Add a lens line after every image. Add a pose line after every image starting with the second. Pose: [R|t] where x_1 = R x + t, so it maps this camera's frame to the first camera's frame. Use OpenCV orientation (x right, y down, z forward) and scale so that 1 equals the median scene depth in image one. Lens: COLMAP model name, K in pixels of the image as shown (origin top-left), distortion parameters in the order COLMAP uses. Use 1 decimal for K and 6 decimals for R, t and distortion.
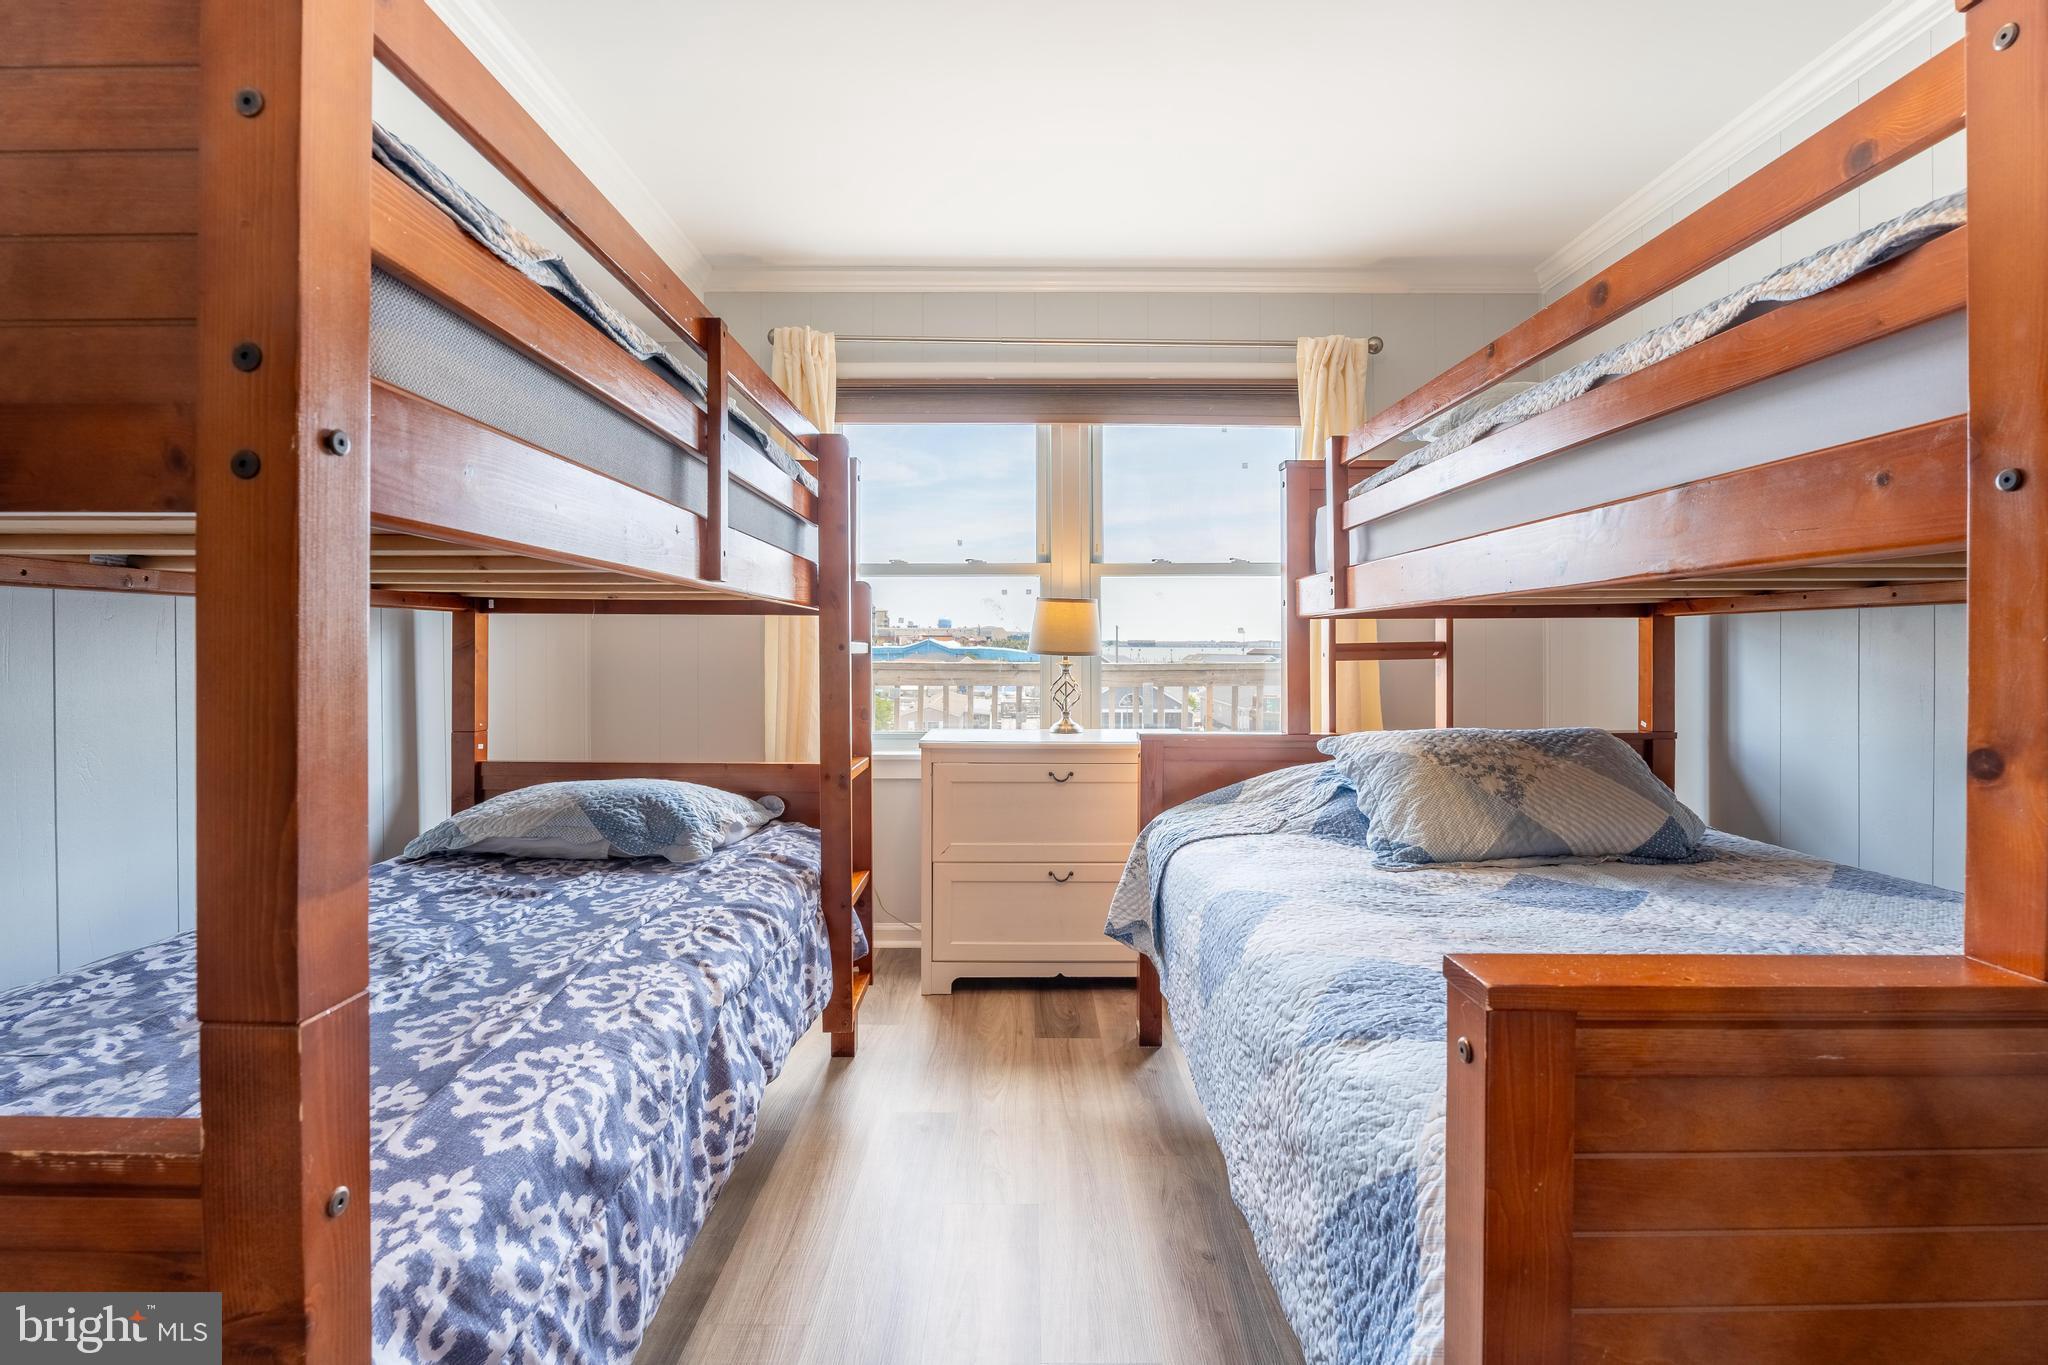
lens RADIAL K [[991.6, 0, 1026.9], [0, 991.6, 652.3], [0, 0, 1]] dist [-0.005301, -0.001283]
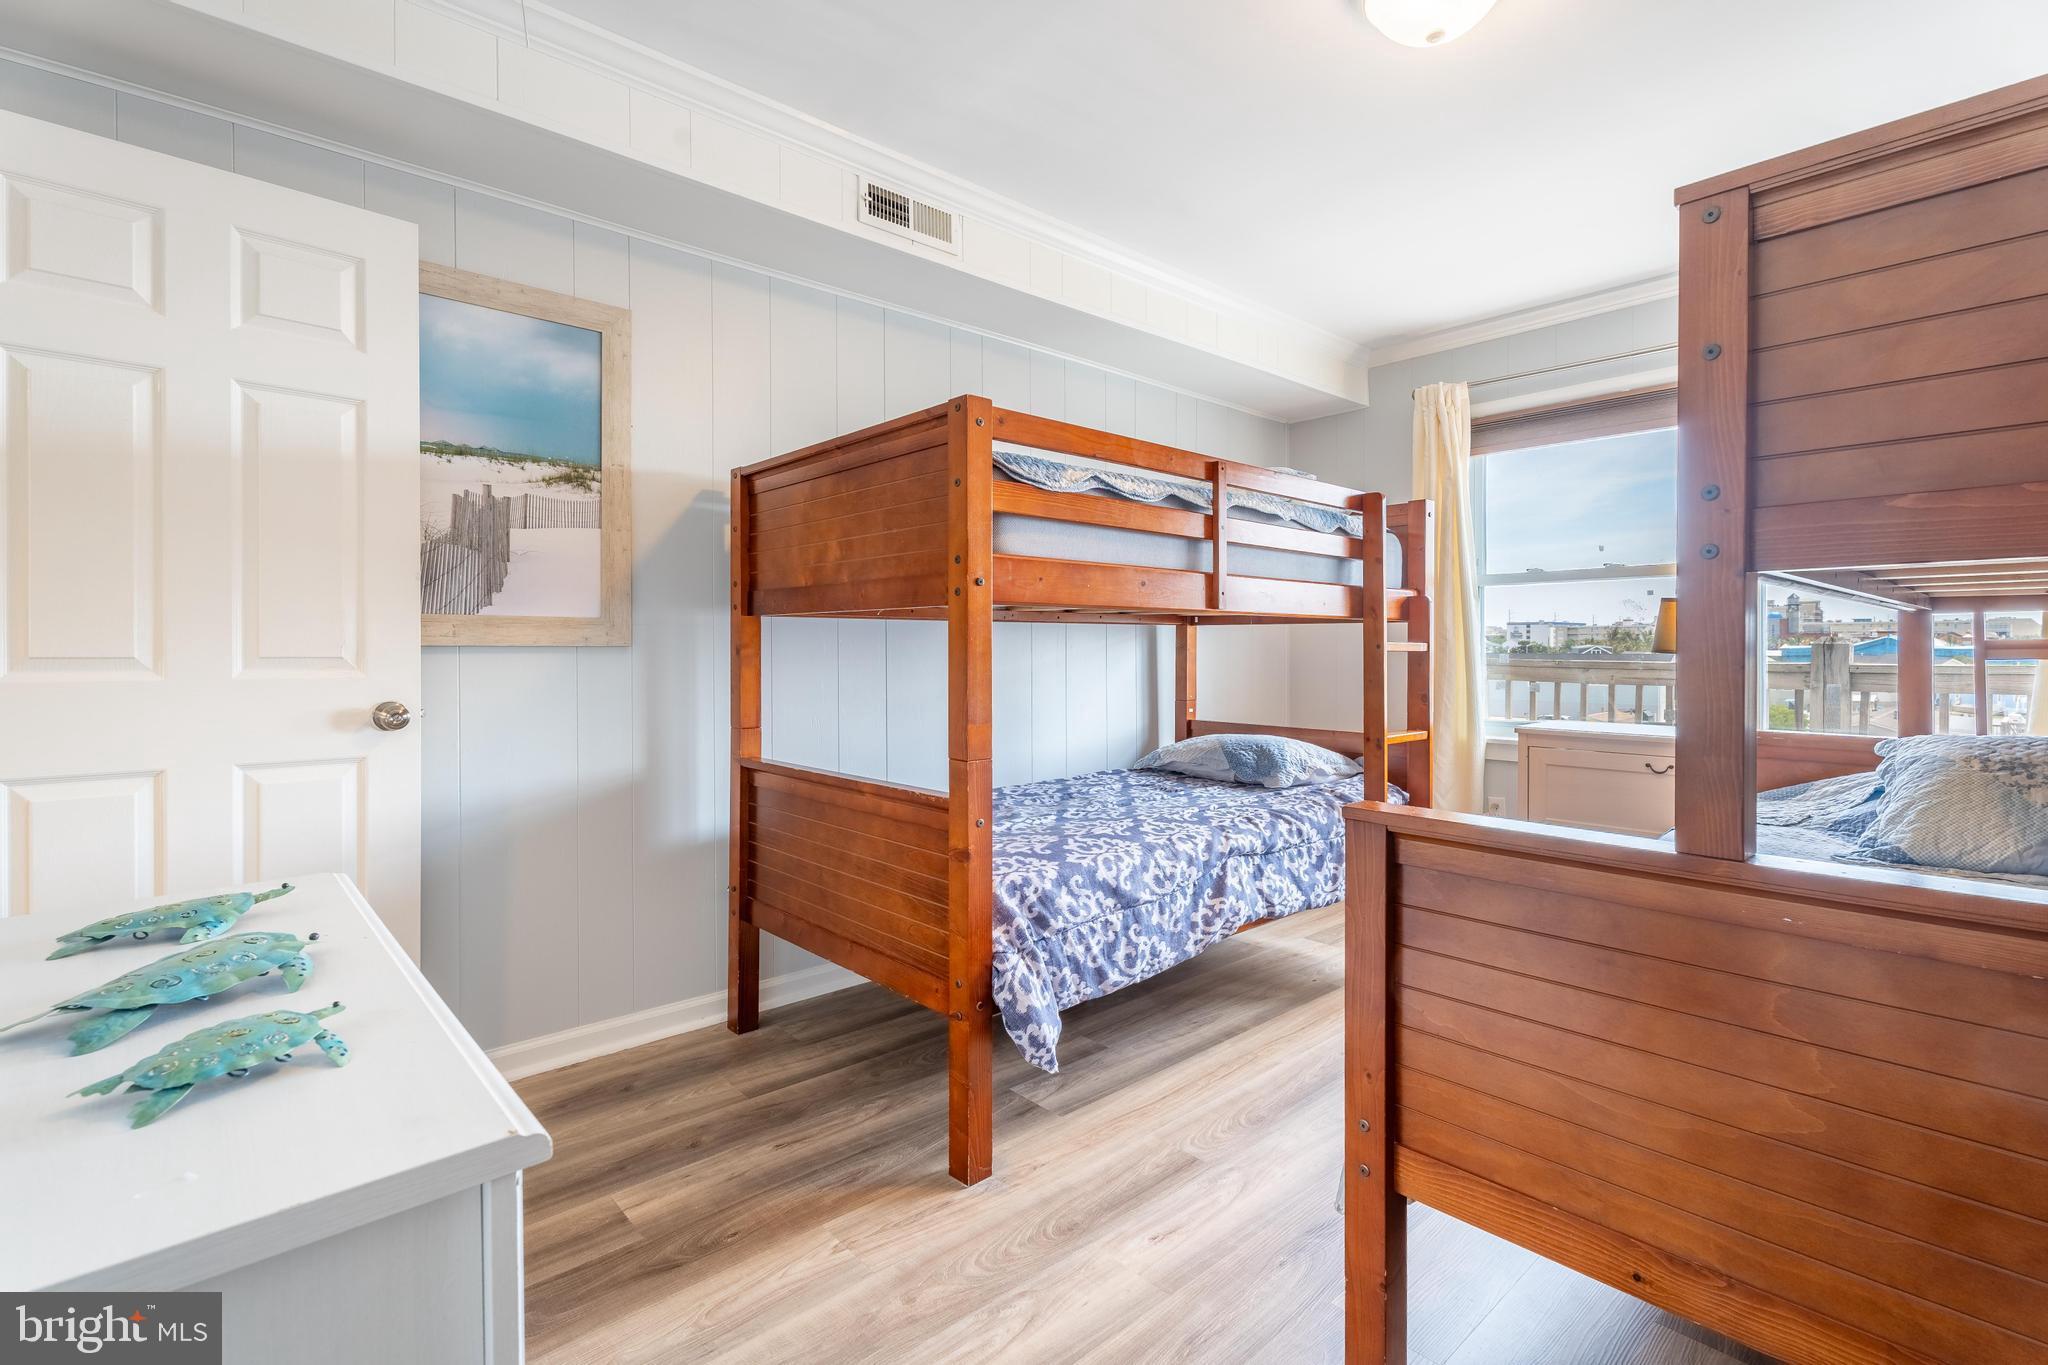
lens RADIAL K [[973.8, 0, 991.2], [0, 973.8, 656.8], [0, 0, 1]] dist [0.015688, -0.011440]
pose [[0.647333, 0.005020, -0.762191, 0.699974], [-0.002027, 0.999986, 0.004865, 0.005276], [0.762205, -0.001604, 0.647334, -0.406758]]
